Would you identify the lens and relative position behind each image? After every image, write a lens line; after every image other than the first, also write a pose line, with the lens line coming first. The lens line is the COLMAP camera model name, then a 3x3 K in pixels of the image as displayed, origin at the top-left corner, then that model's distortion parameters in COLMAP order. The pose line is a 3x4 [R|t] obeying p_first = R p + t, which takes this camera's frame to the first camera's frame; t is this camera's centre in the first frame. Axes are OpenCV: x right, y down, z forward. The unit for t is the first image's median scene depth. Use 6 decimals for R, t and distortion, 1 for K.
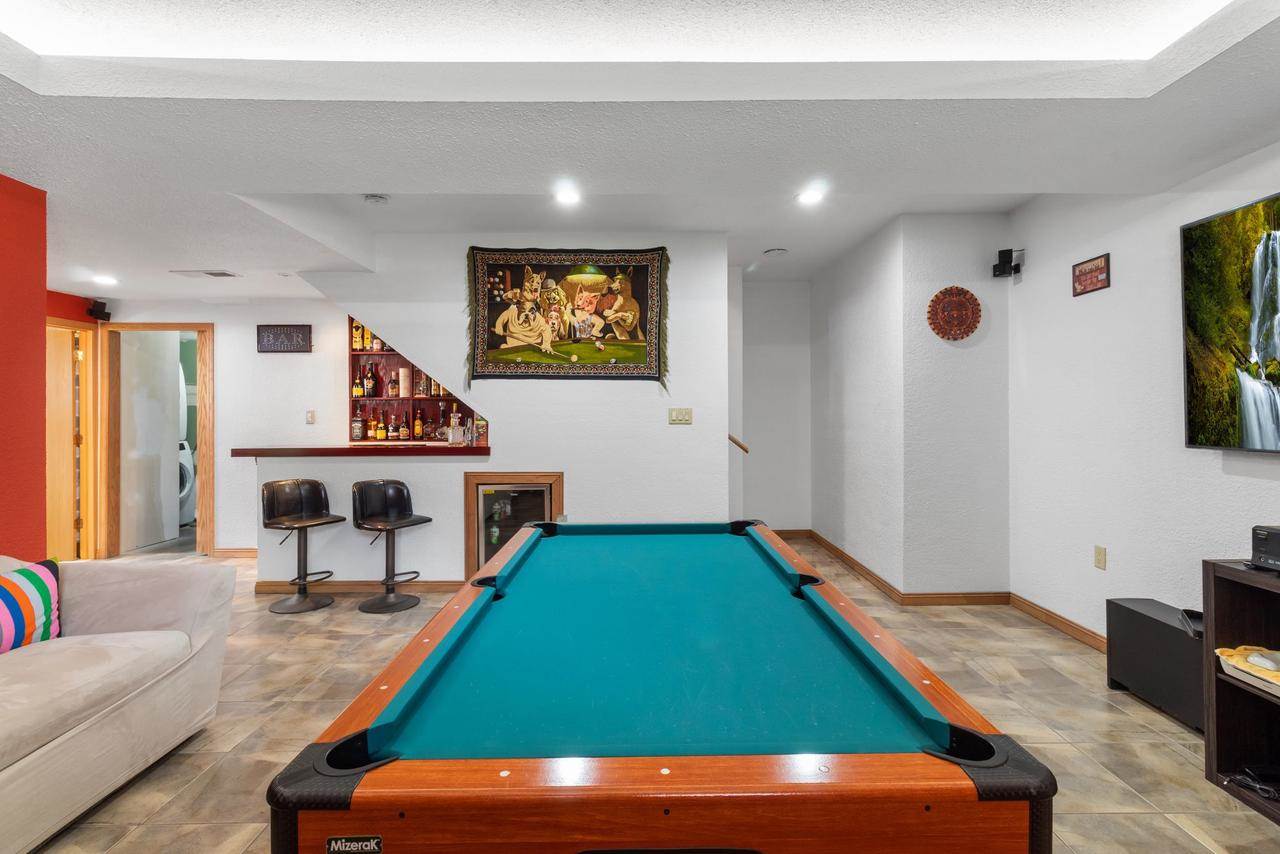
lens RADIAL K [[599.6, 0, 630.9], [0, 599.6, 411.2], [0, 0, 1]] dist [0.003549, -0.001044]
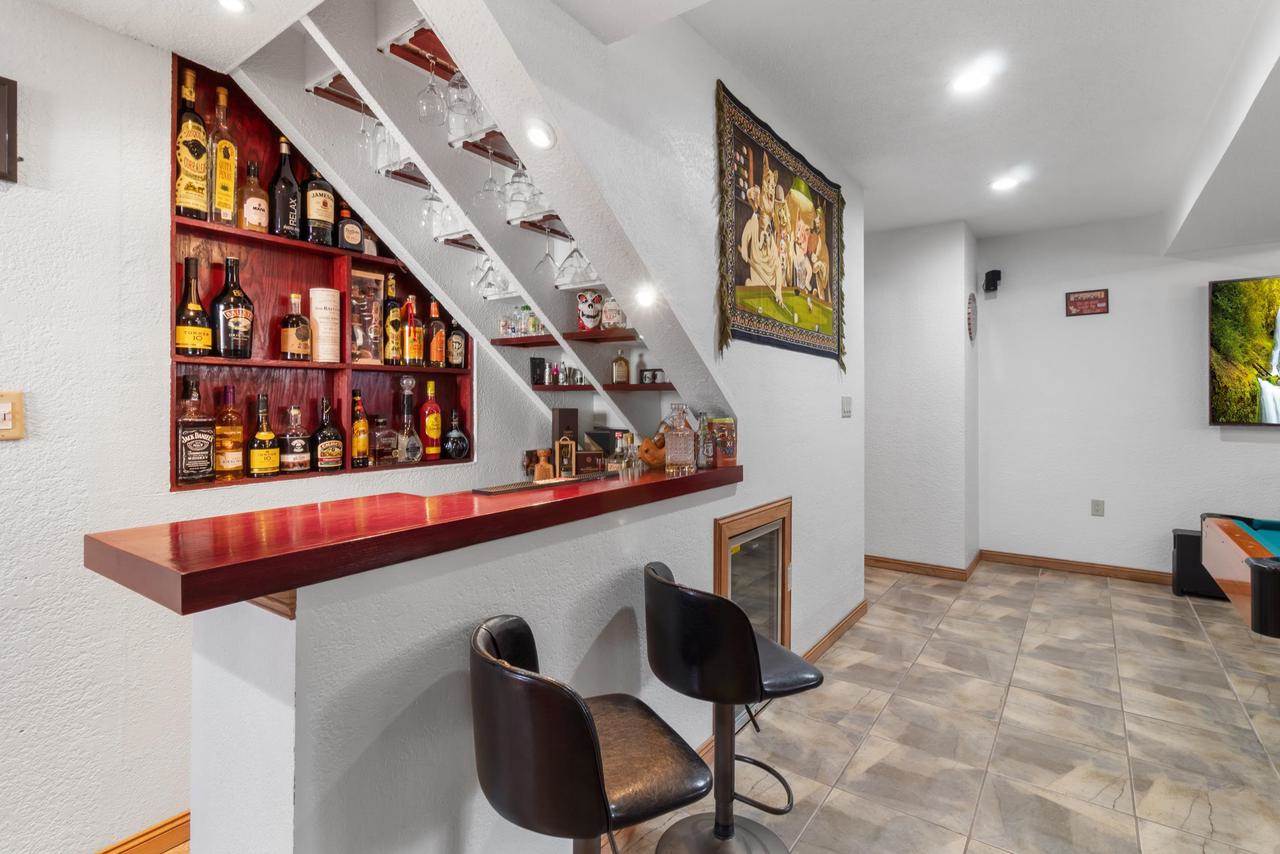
lens RADIAL K [[629.3, 0, 641.2], [0, 629.3, 396.3], [0, 0, 1]] dist [0.005726, 0.001819]
pose [[0.586609, 0.010910, 0.809797, -0.742188], [-0.001883, 0.999925, -0.012107, 0.004398], [-0.809868, 0.005577, 0.586586, 0.737874]]
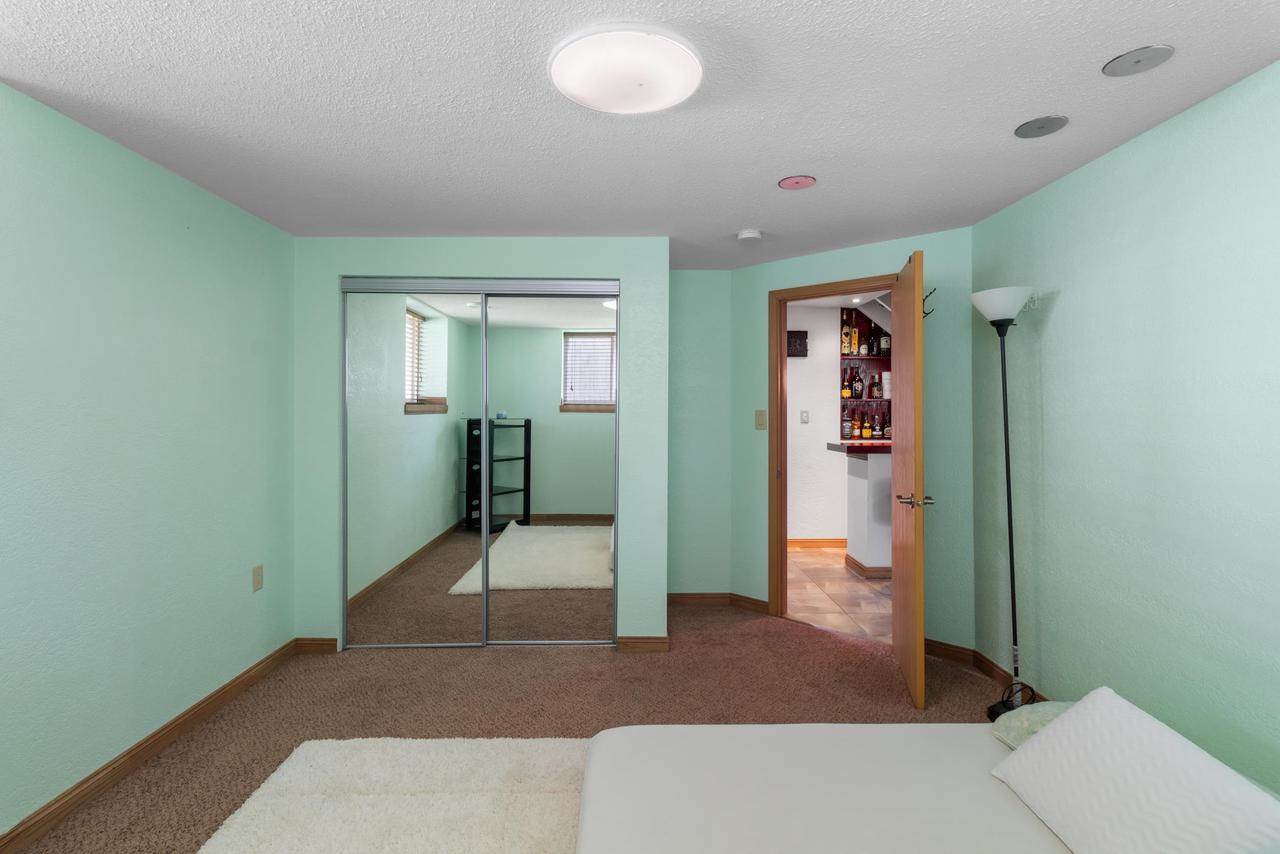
lens RADIAL K [[599.6, 0, 649.9], [0, 599.6, 409.8], [0, 0, 1]] dist [0.003549, -0.001044]
pose [[0.999638, 0.006571, 0.026099, -1.042245], [-0.006472, 0.999972, -0.003851, 0.004034], [-0.026124, 0.003681, 0.999652, -0.079001]]
